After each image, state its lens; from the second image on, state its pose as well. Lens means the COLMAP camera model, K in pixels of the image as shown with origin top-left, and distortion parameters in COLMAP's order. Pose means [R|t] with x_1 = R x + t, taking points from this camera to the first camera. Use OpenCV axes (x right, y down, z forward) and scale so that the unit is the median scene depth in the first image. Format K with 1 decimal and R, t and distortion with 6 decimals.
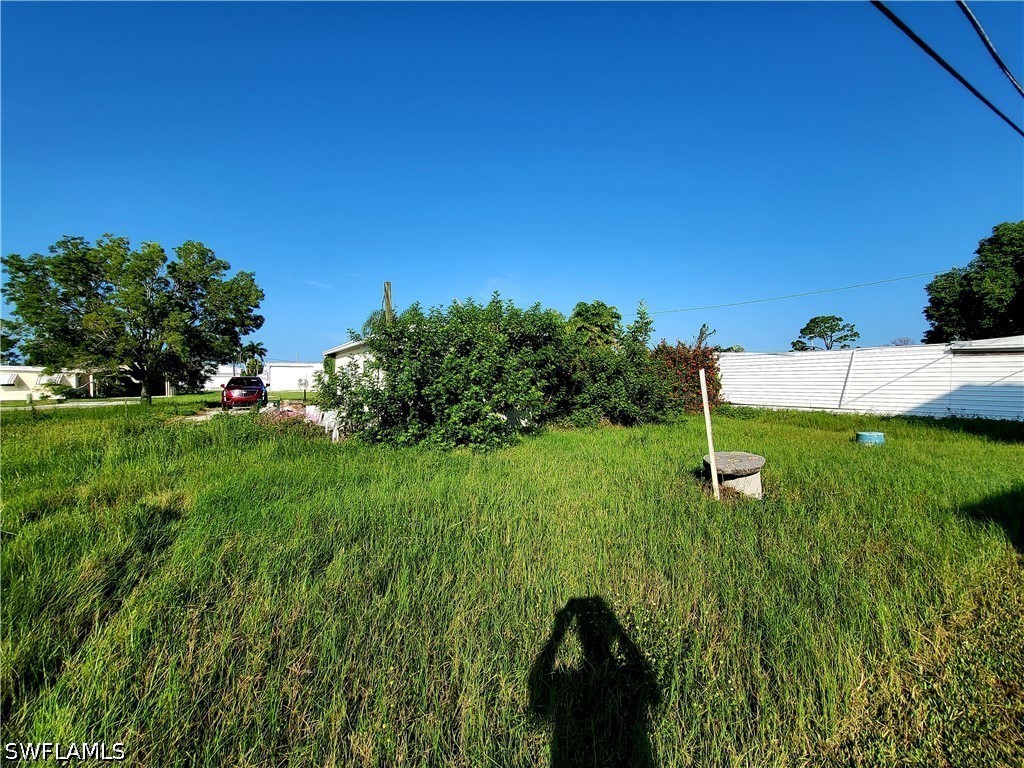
lens RADIAL K [[456.0, 0, 512.0], [0, 456.0, 384.0], [0, 0, 1]] dist [-0.002184, -0.000524]
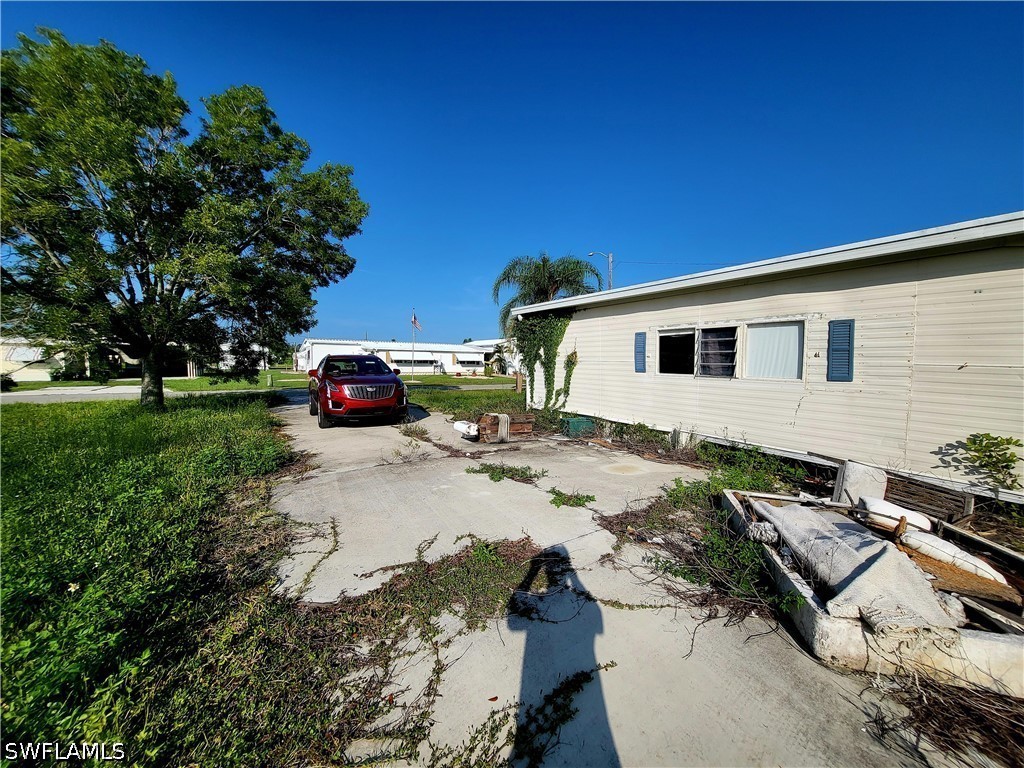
lens RADIAL K [[399.8, 0, 512.0], [0, 399.8, 384.0], [0, 0, 1]] dist [-0.000305, 0.000285]
pose [[0.999111, 0.013746, 0.039844, -0.462701], [-0.015589, 0.998805, 0.046311, -0.008488], [-0.039160, -0.046891, 0.998132, 0.594019]]
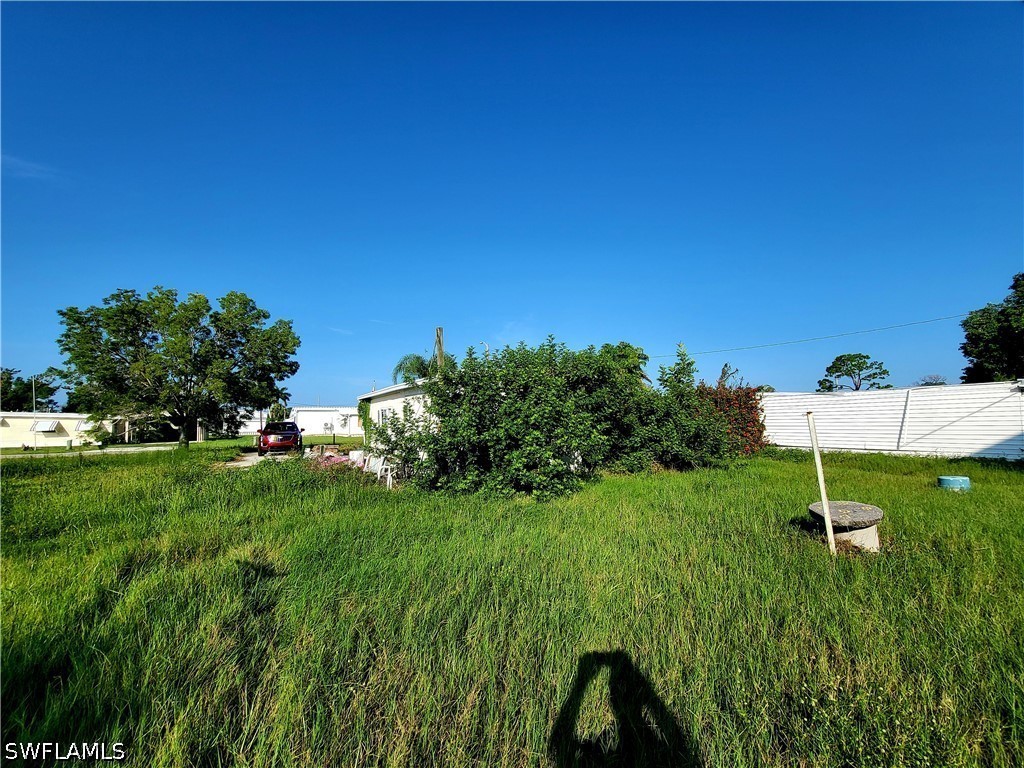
lens RADIAL K [[456.0, 0, 512.0], [0, 456.0, 384.0], [0, 0, 1]] dist [-0.002184, -0.000524]
pose [[0.999266, -0.011899, -0.036421, -0.039467], [0.008499, 0.995711, -0.092129, -0.002500], [0.037361, 0.091752, 0.995081, 0.006082]]
